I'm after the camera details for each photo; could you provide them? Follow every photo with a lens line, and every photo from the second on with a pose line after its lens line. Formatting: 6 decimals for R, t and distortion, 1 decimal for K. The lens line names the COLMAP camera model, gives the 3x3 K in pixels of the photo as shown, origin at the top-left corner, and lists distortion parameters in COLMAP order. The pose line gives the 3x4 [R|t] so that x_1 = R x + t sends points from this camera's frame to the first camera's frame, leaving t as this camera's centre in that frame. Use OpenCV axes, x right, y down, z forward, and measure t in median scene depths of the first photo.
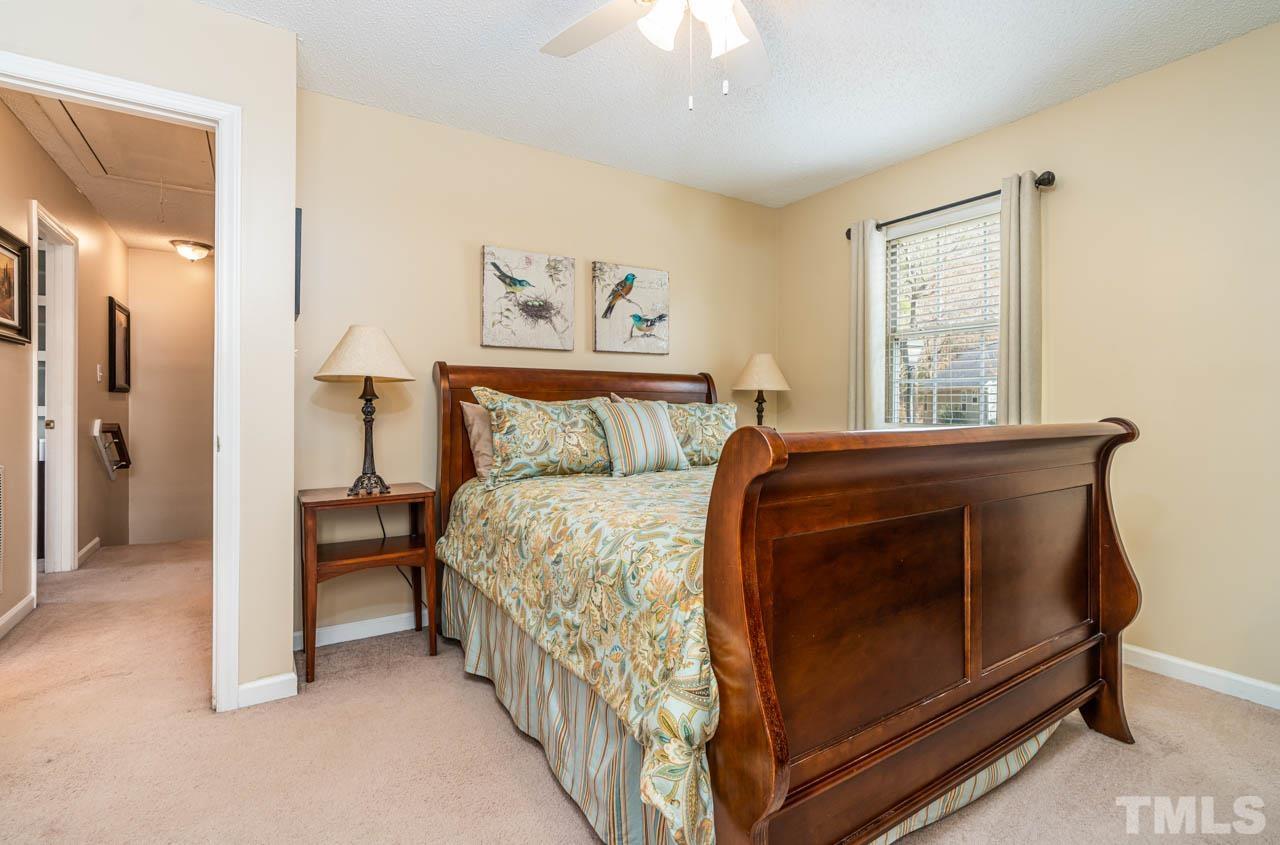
lens RADIAL K [[566.4, 0, 639.0], [0, 566.4, 403.9], [0, 0, 1]] dist [0.000024, 0.000131]
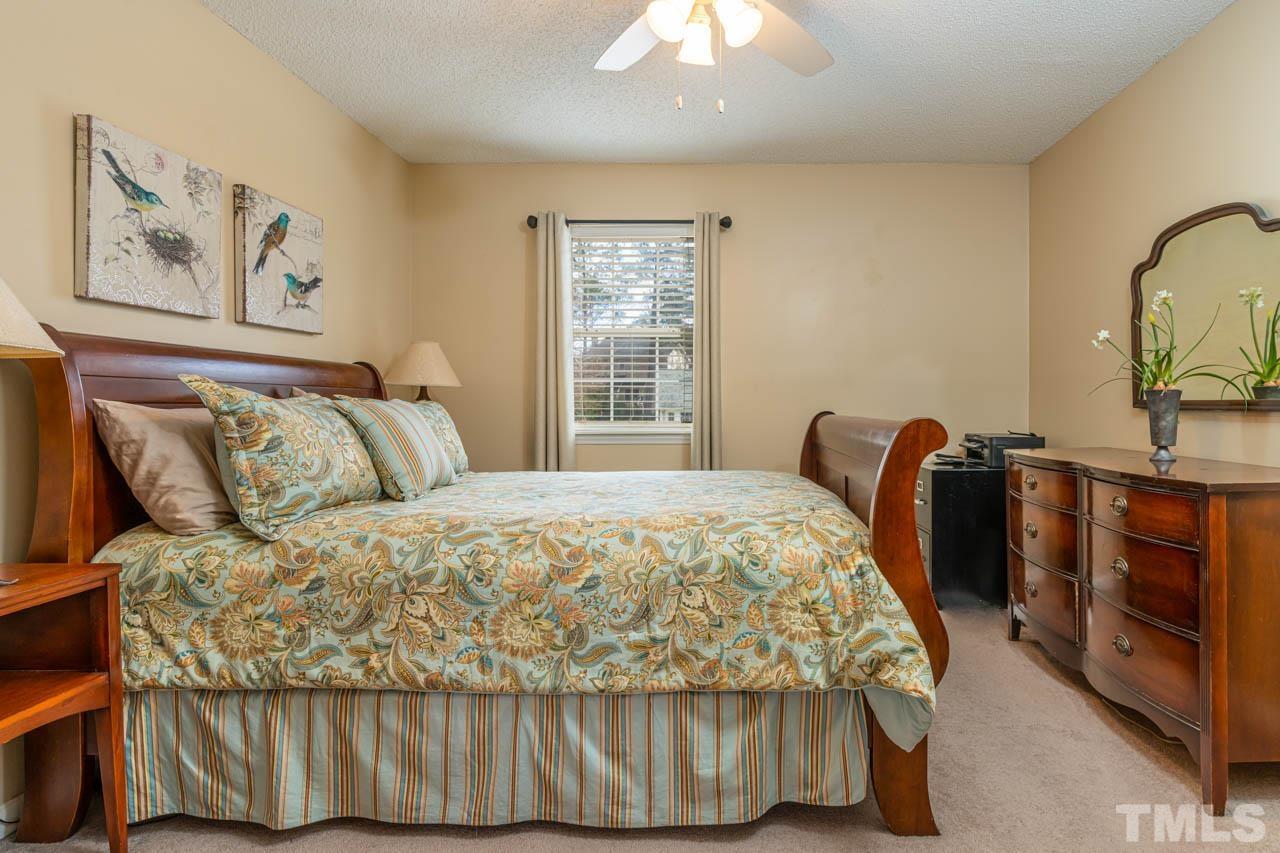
lens RADIAL K [[706.5, 0, 644.6], [0, 706.5, 418.7], [0, 0, 1]] dist [-0.001518, -0.000465]
pose [[0.601516, -0.021795, 0.798563, -0.497954], [0.005529, 0.999717, 0.023121, 0.000998], [-0.798841, -0.009493, 0.601467, 0.156343]]
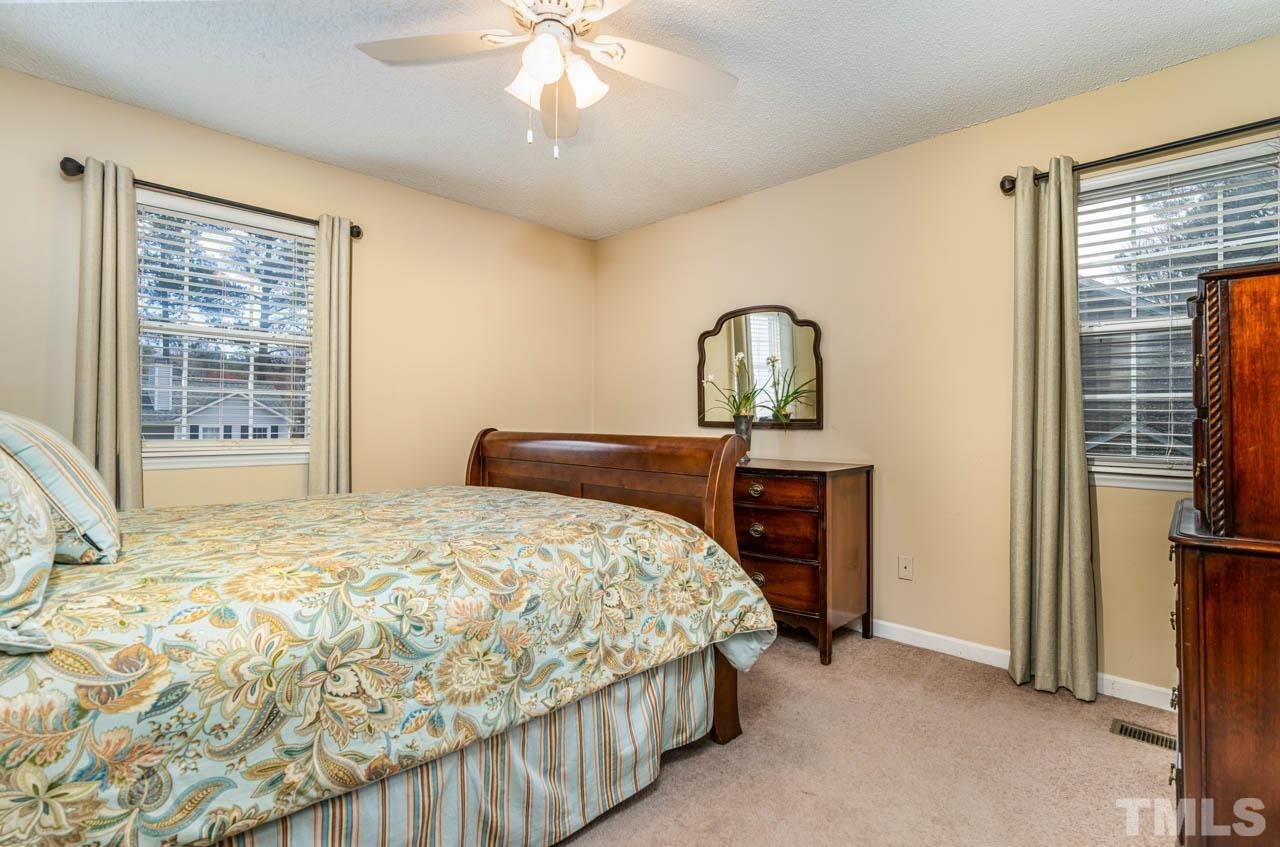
lens RADIAL K [[647.0, 0, 640.0], [0, 647.0, 423.5], [0, 0, 1]] dist [0.000662, 0.001302]
pose [[-0.207530, -0.007928, 0.978197, -0.590165], [-0.008603, 0.999943, 0.006279, -0.000988], [-0.978191, -0.007112, -0.207586, 0.552954]]
